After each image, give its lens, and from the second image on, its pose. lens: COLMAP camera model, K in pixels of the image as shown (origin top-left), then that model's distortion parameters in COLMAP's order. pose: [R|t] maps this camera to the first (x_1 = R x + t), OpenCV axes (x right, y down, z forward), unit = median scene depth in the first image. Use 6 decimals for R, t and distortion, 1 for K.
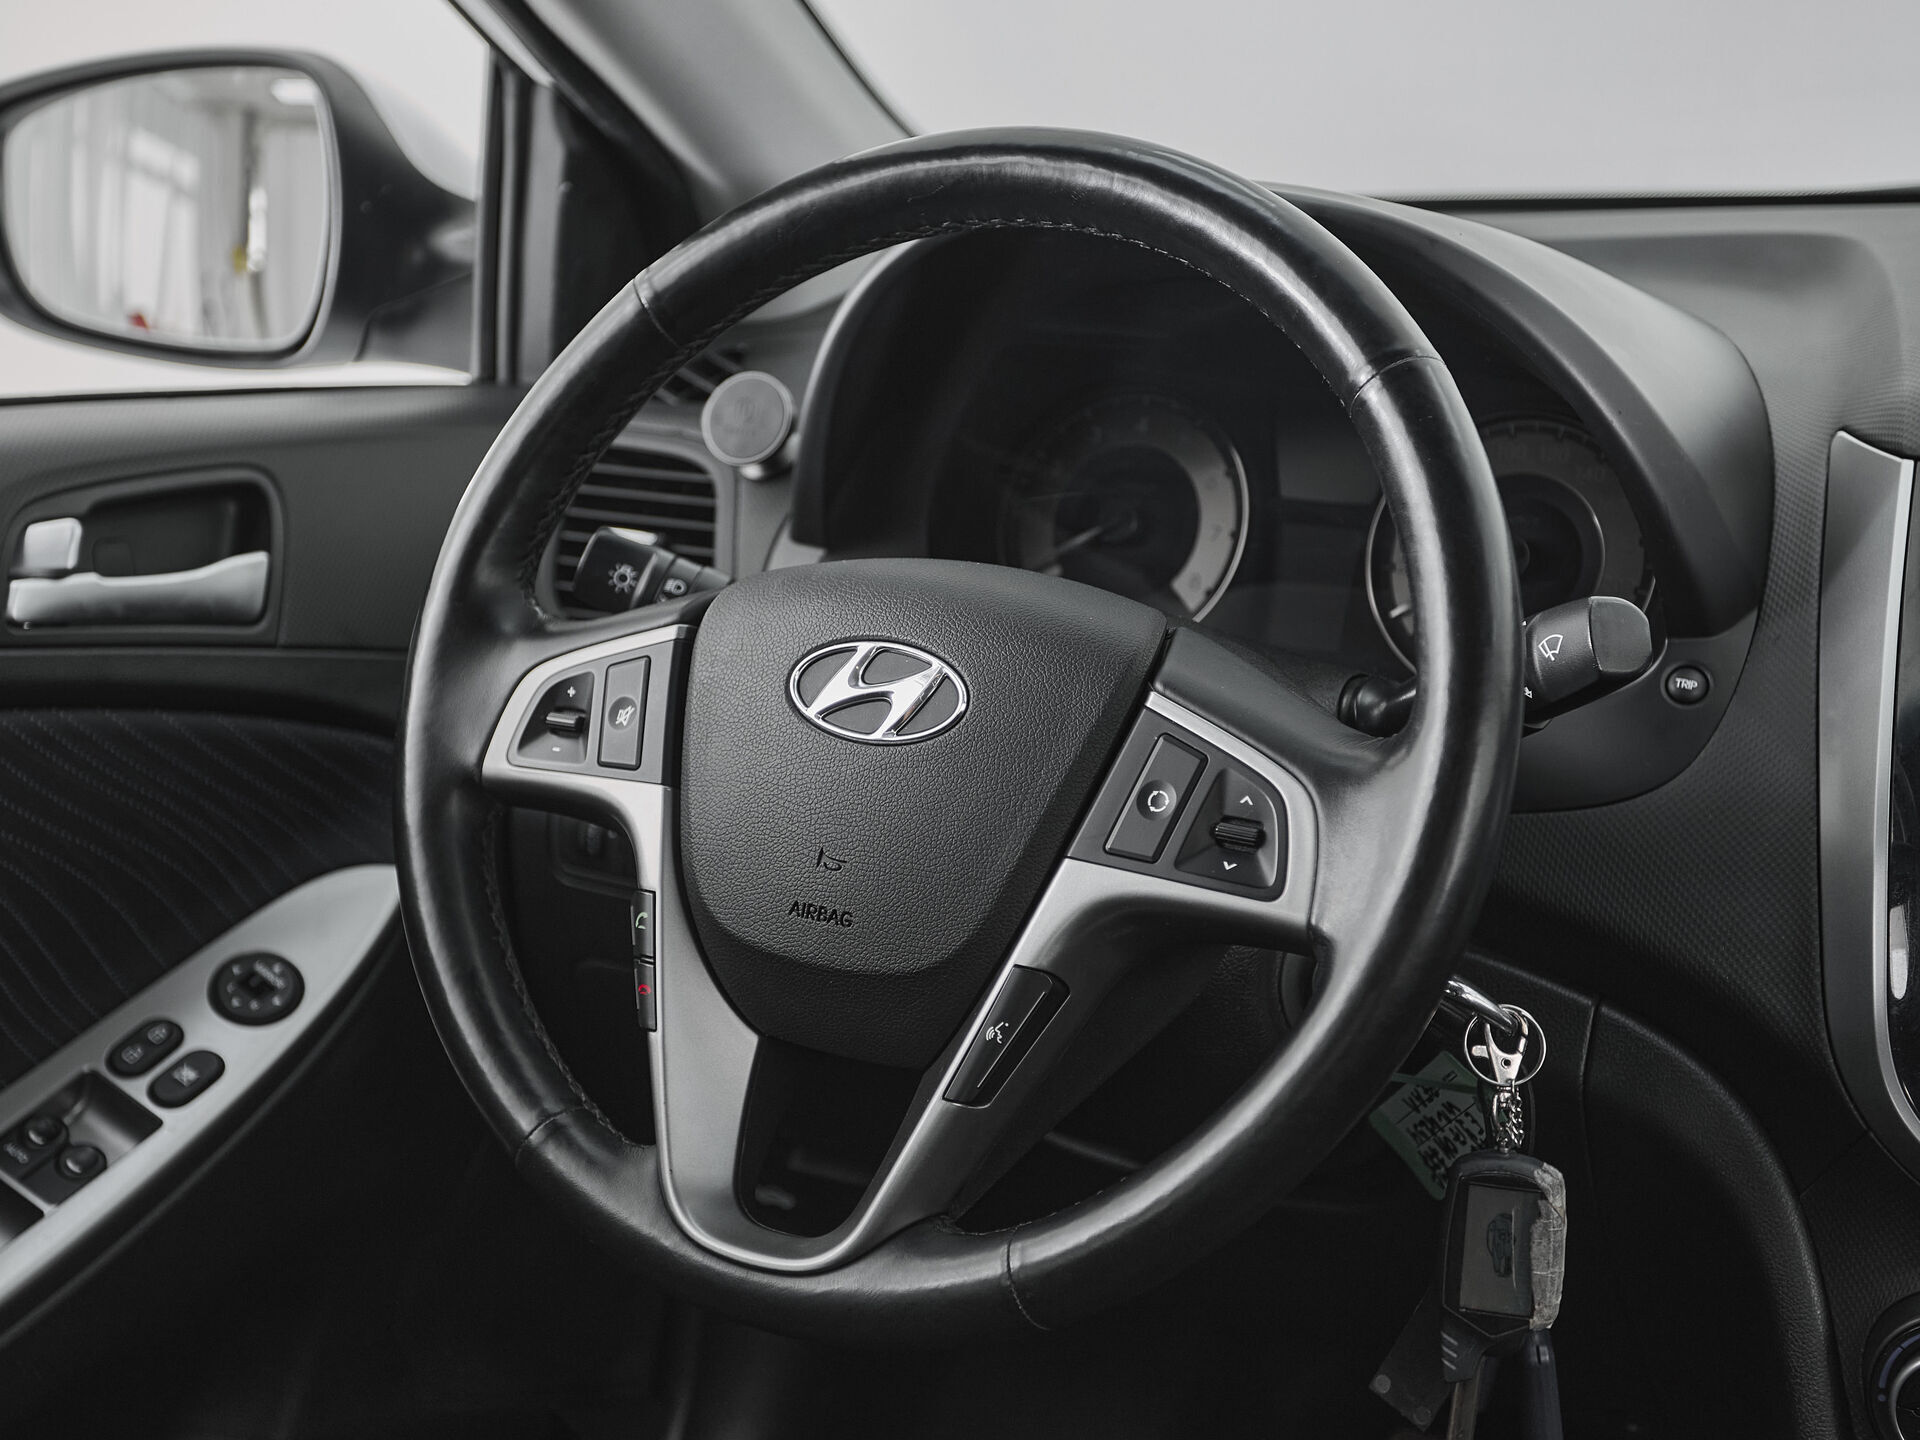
lens RADIAL K [[2866.2, 0, 848.9], [0, 2866.2, 755.3], [0, 0, 1]] dist [0.028484, 0.078203]
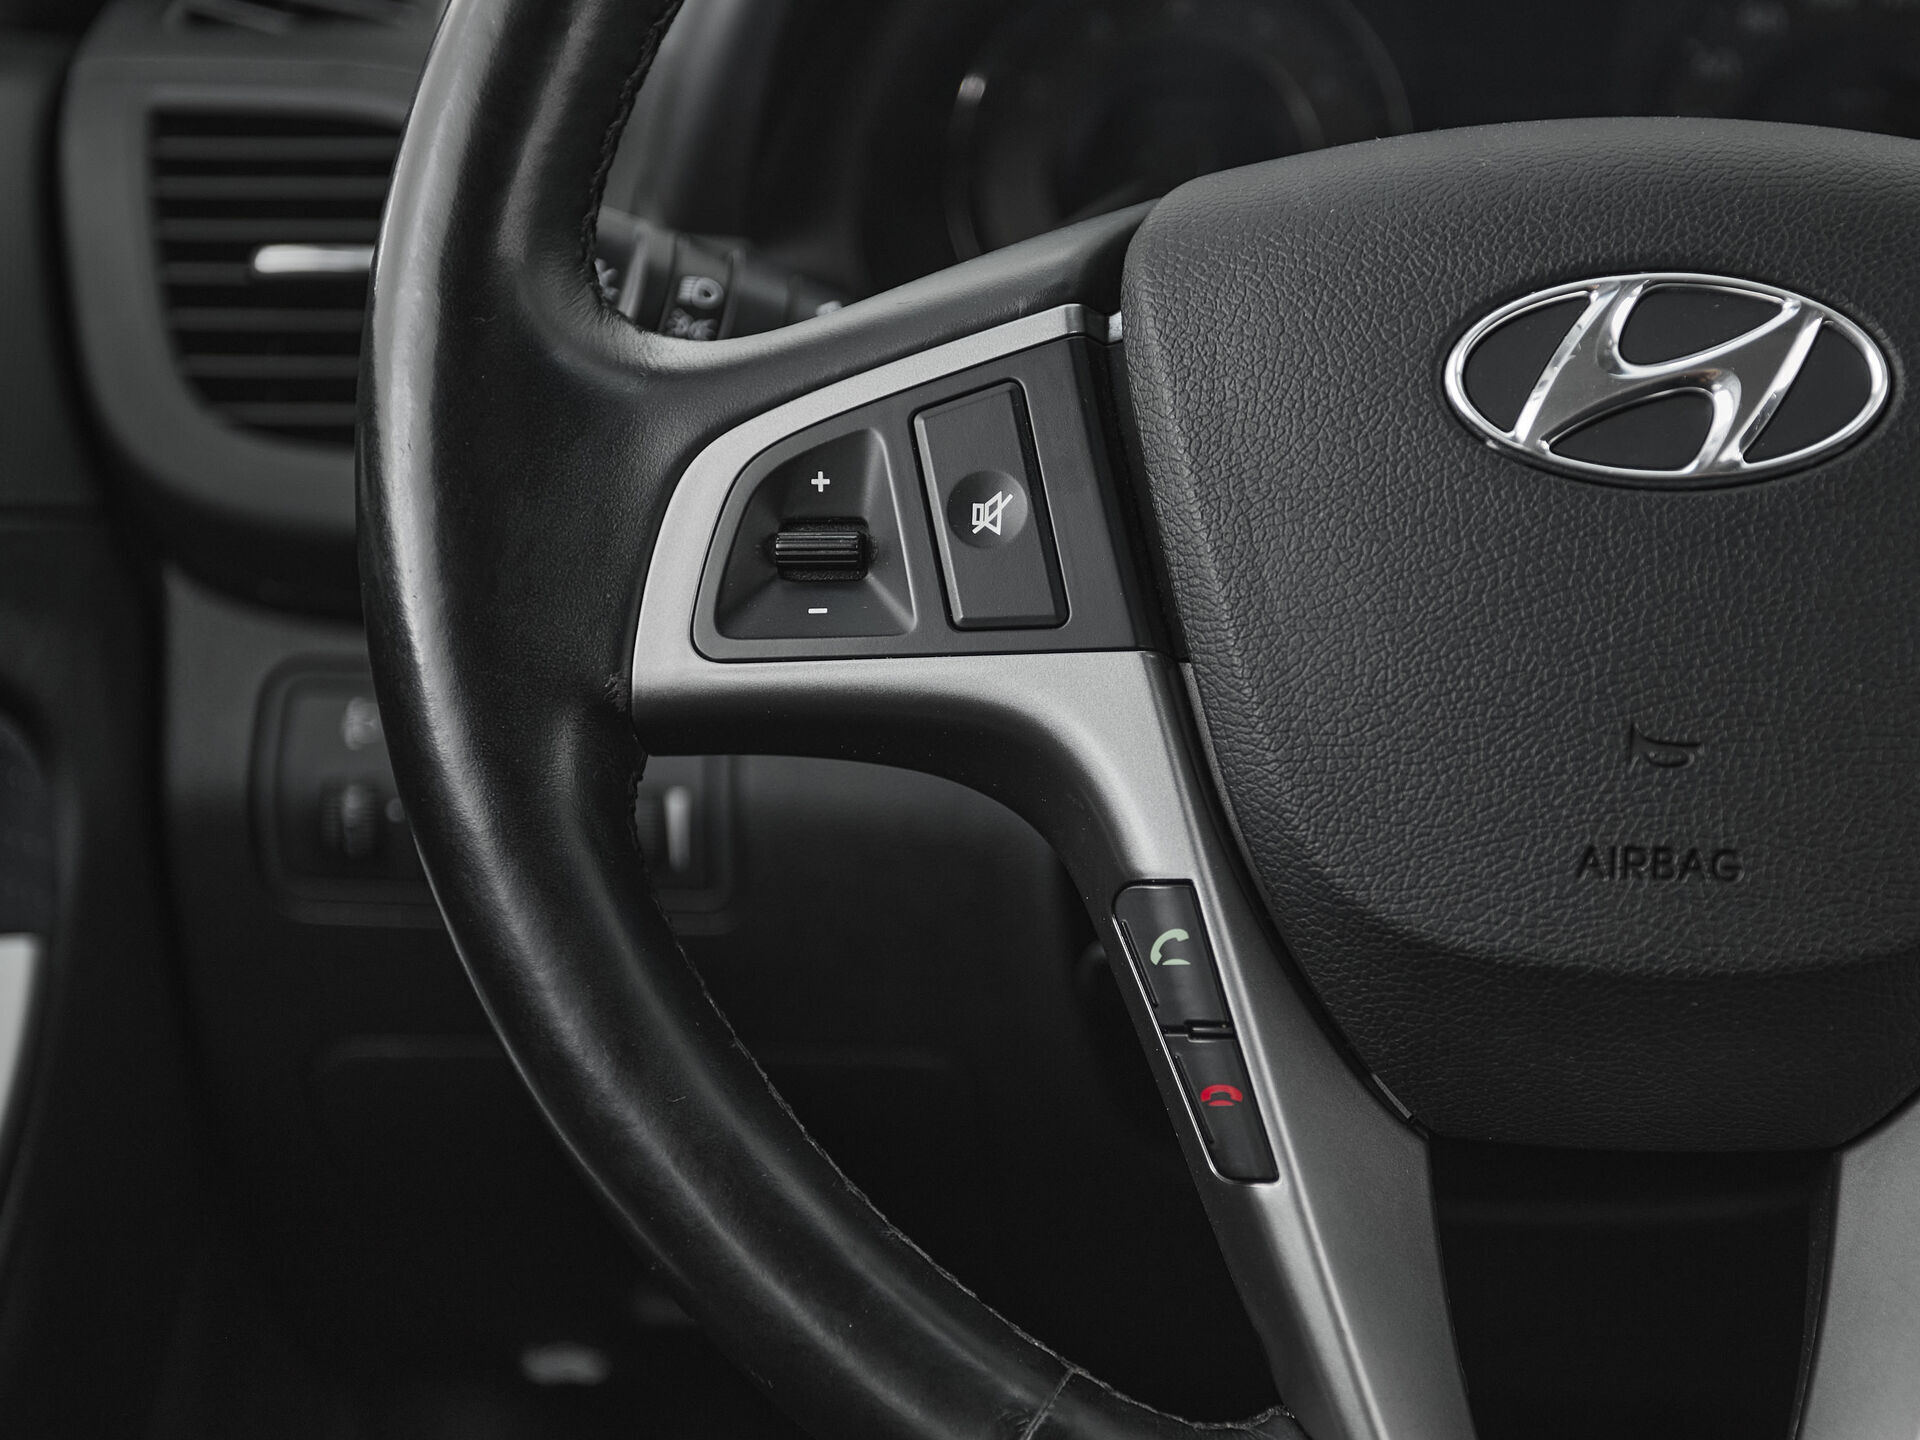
lens RADIAL K [[2935.0, 0, 1066.9], [0, 2935.0, 835.3], [0, 0, 1]] dist [0.027638, 0.008340]
pose [[0.877933, -0.159714, 0.451360, -0.291610], [0.129287, 0.986782, 0.097701, -0.007613], [-0.460998, -0.027420, 0.886978, 0.589448]]
